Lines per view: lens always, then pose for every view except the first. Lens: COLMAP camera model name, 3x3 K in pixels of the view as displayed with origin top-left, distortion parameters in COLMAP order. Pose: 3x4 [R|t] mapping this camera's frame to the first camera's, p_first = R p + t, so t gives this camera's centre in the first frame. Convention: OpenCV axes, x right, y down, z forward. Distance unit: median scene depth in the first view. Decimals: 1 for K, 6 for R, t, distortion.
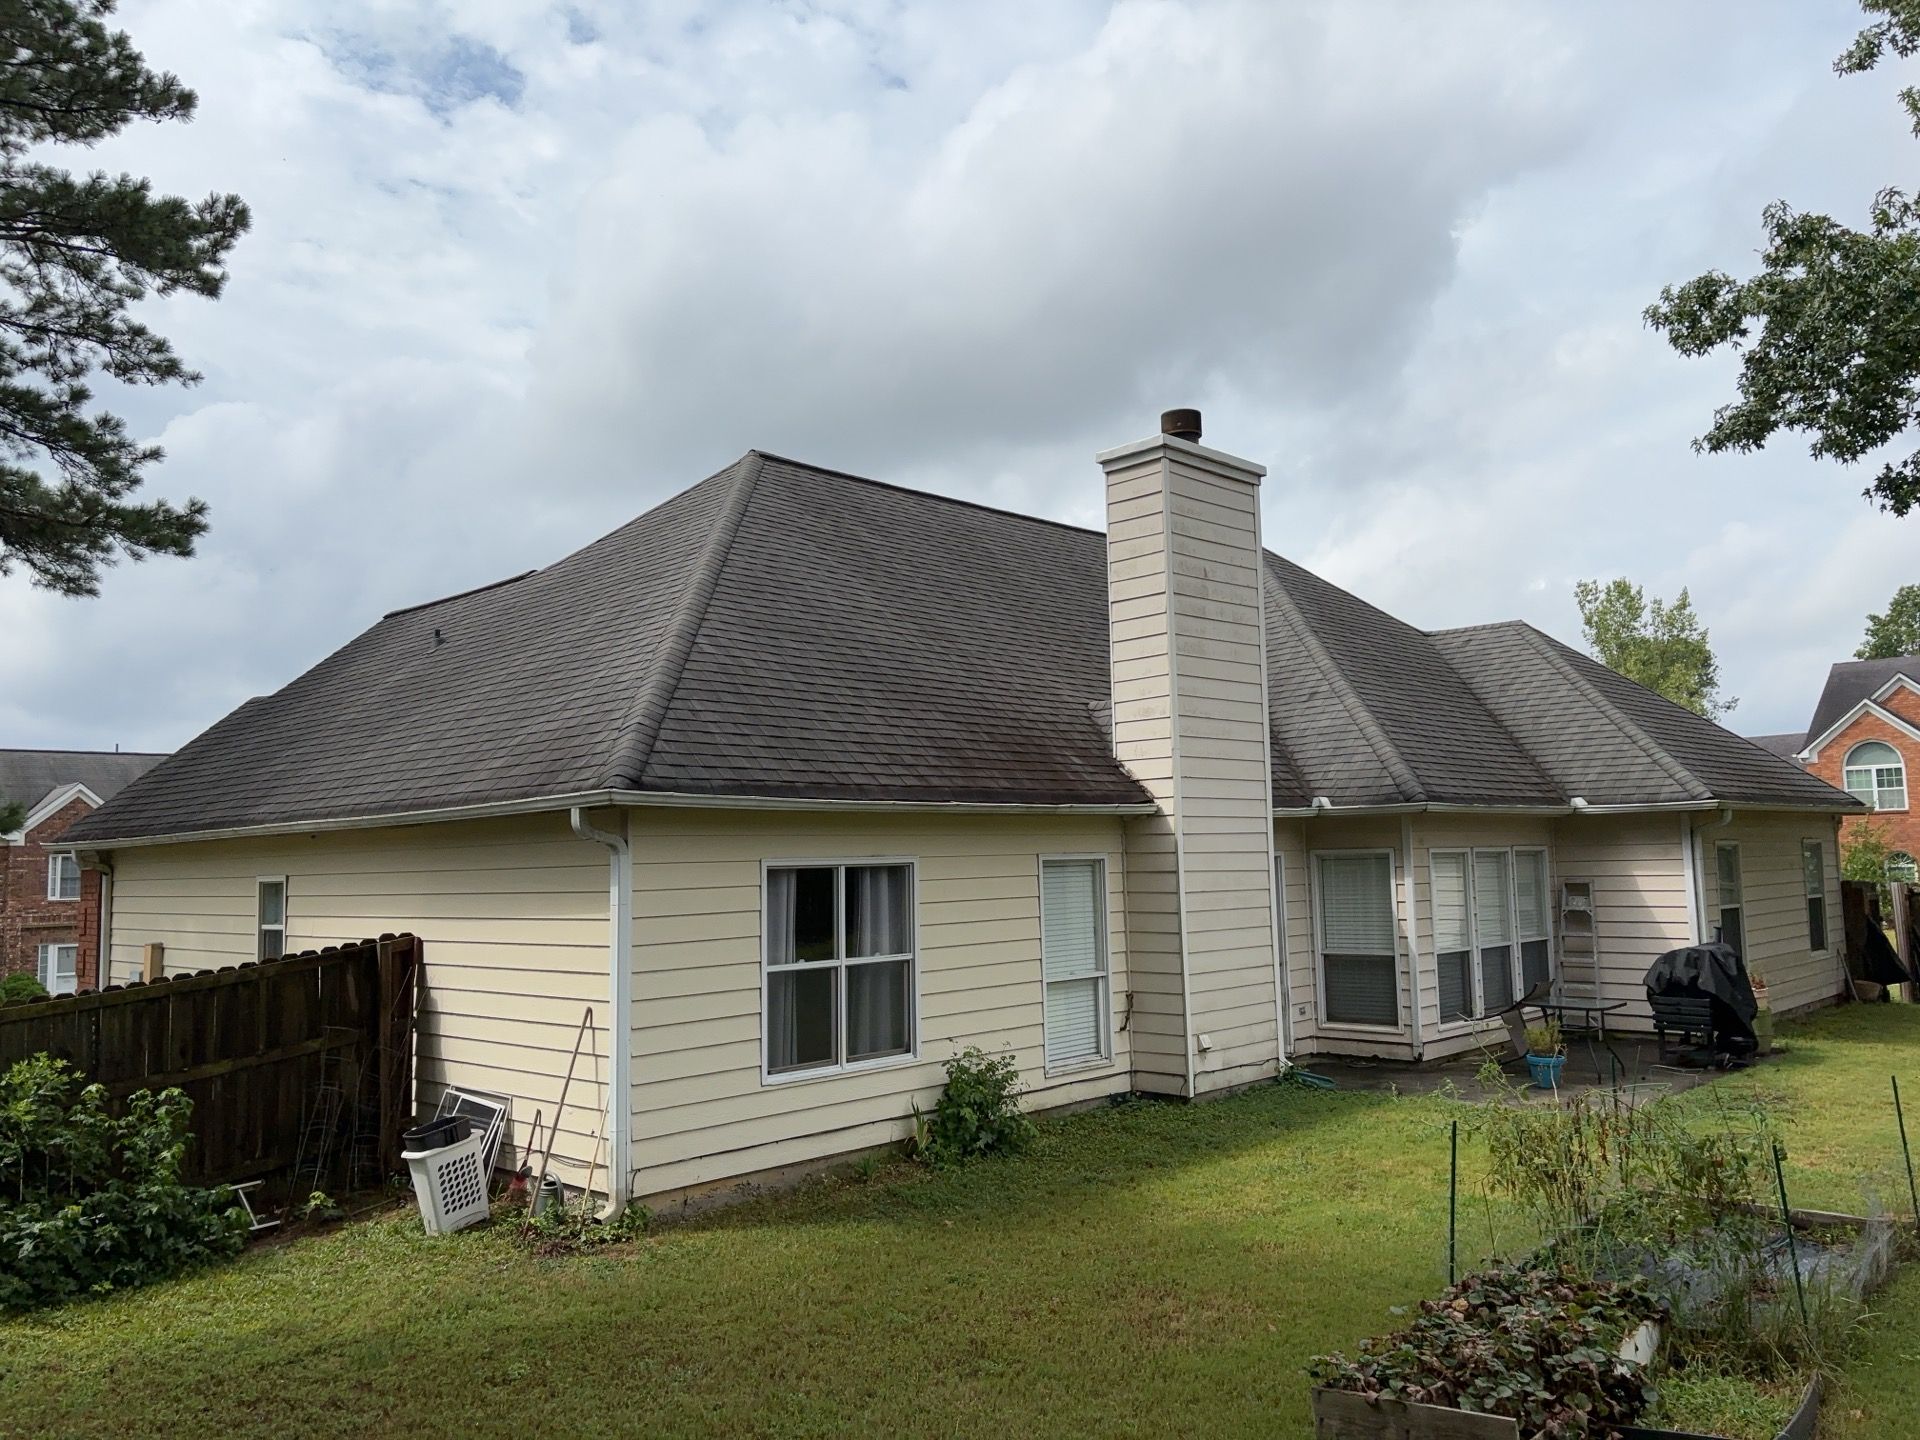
lens RADIAL K [[1452.2, 0, 964.2], [0, 1452.2, 716.1], [0, 0, 1]] dist [0.050150, -0.004355]
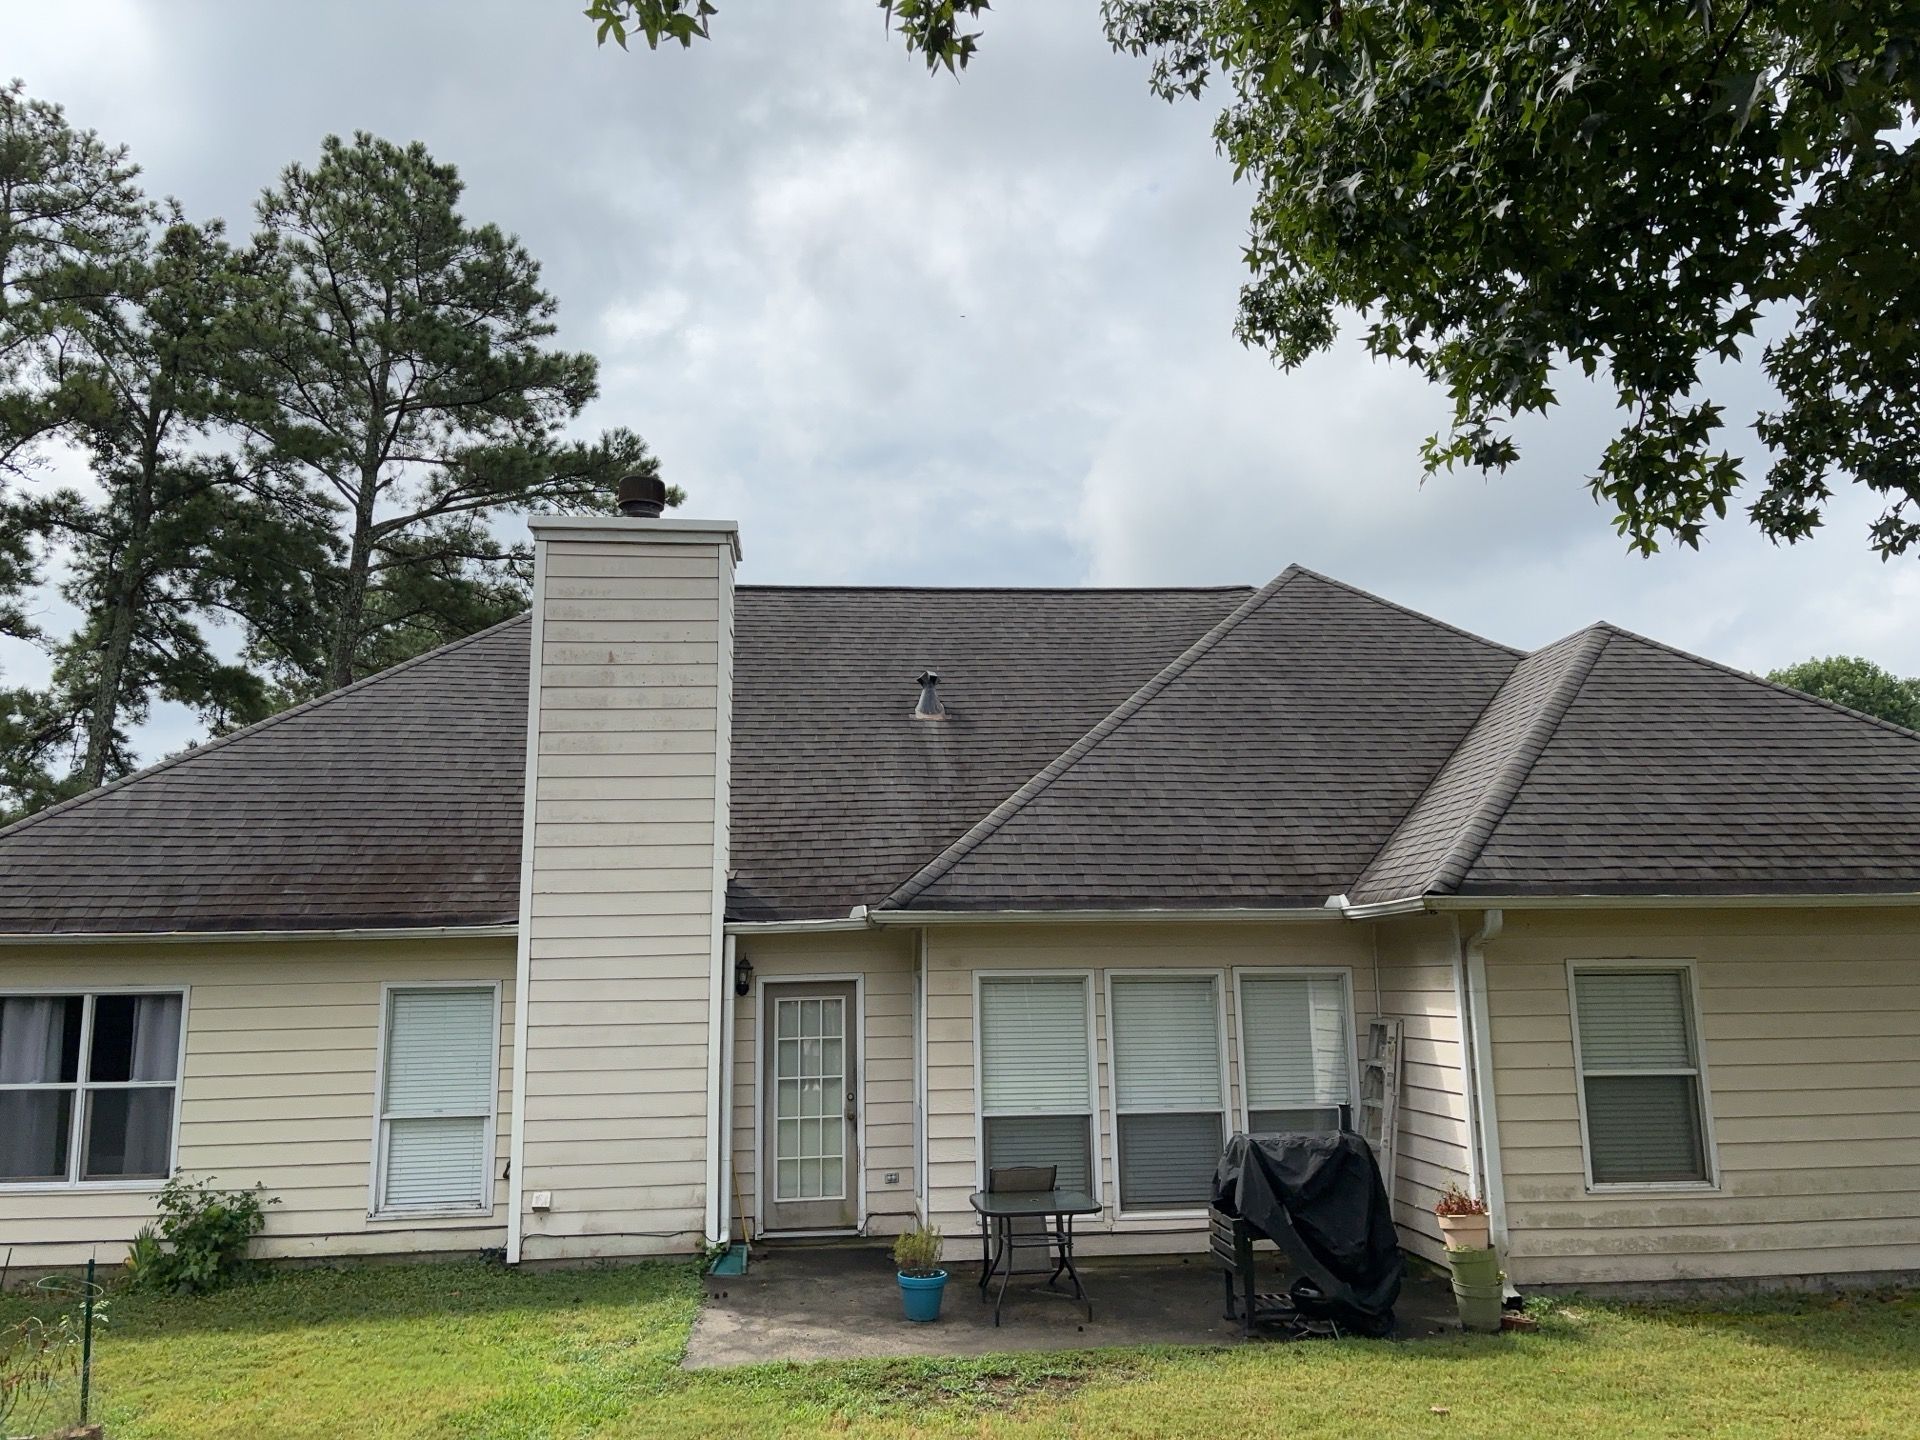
lens RADIAL K [[1452.2, 0, 961.7], [0, 1452.2, 719.5], [0, 0, 1]] dist [0.050150, -0.004355]
pose [[0.764554, -0.094177, -0.637642, 0.741088], [0.062250, 0.995433, -0.072381, 0.014525], [0.641546, 0.015646, 0.766925, 0.395298]]
